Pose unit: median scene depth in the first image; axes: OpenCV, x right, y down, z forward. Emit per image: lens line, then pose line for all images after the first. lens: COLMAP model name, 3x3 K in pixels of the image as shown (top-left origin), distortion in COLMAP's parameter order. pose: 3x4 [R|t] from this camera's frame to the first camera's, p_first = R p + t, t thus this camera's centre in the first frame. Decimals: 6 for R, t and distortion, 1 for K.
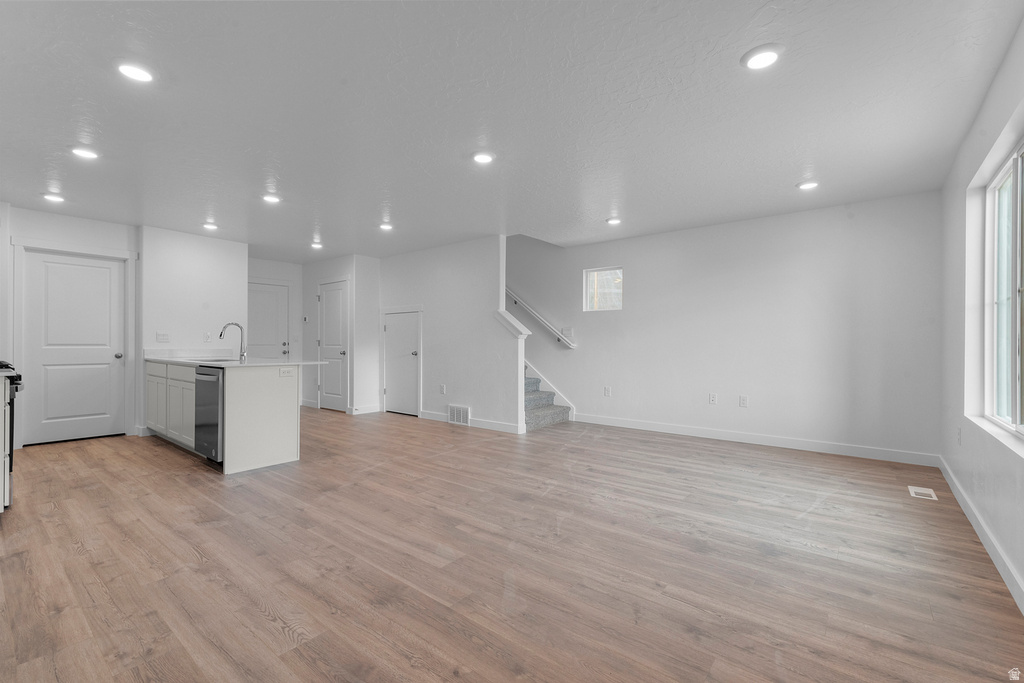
lens RADIAL K [[441.7, 0, 512.0], [0, 441.7, 341.5], [0, 0, 1]] dist [0.001200, 0.000079]
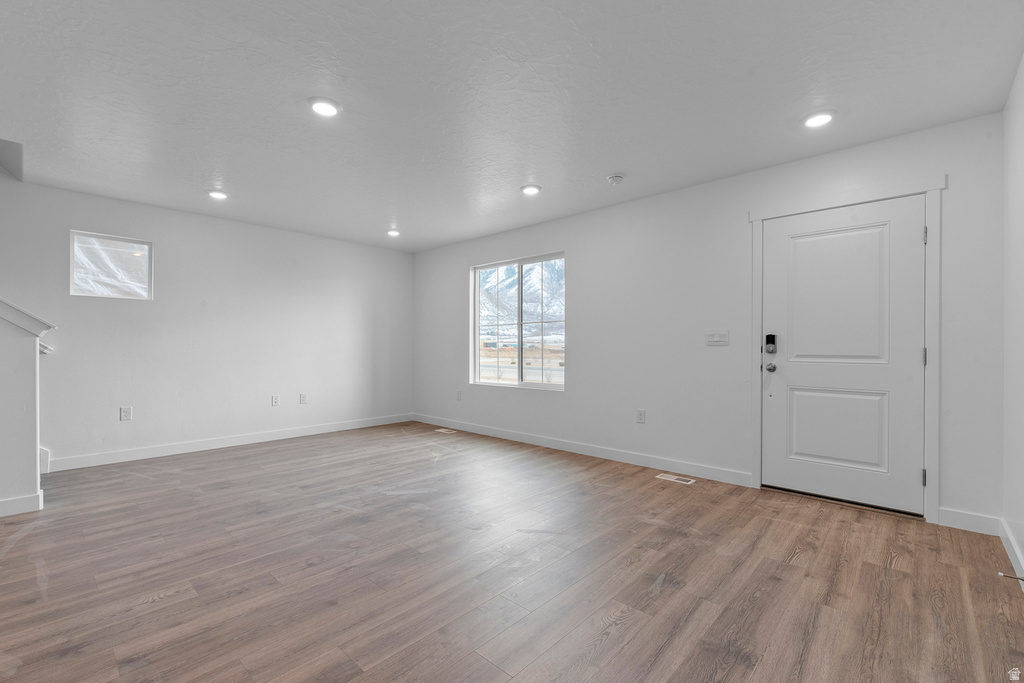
lens RADIAL K [[441.7, 0, 512.0], [0, 441.7, 341.5], [0, 0, 1]] dist [0.001200, 0.000079]
pose [[0.076427, 0.009076, 0.997034, -0.861733], [-0.006967, 0.999939, -0.008568, -0.001388], [-0.997051, -0.006292, 0.076486, 0.641623]]
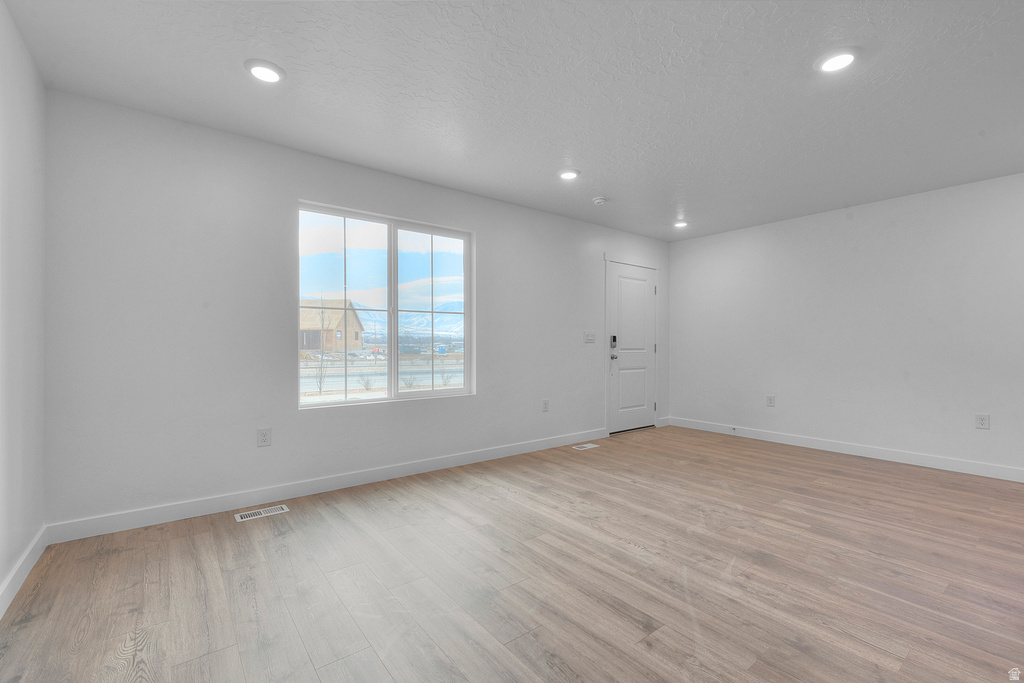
lens RADIAL K [[442.3, 0, 506.0], [0, 442.3, 341.6], [0, 0, 1]] dist [0.000636, 0.000033]
pose [[-0.970365, -0.003751, 0.241615, 0.263625], [-0.005925, 0.999948, -0.008271, 0.006778], [-0.241571, -0.009457, -0.970337, 1.845256]]
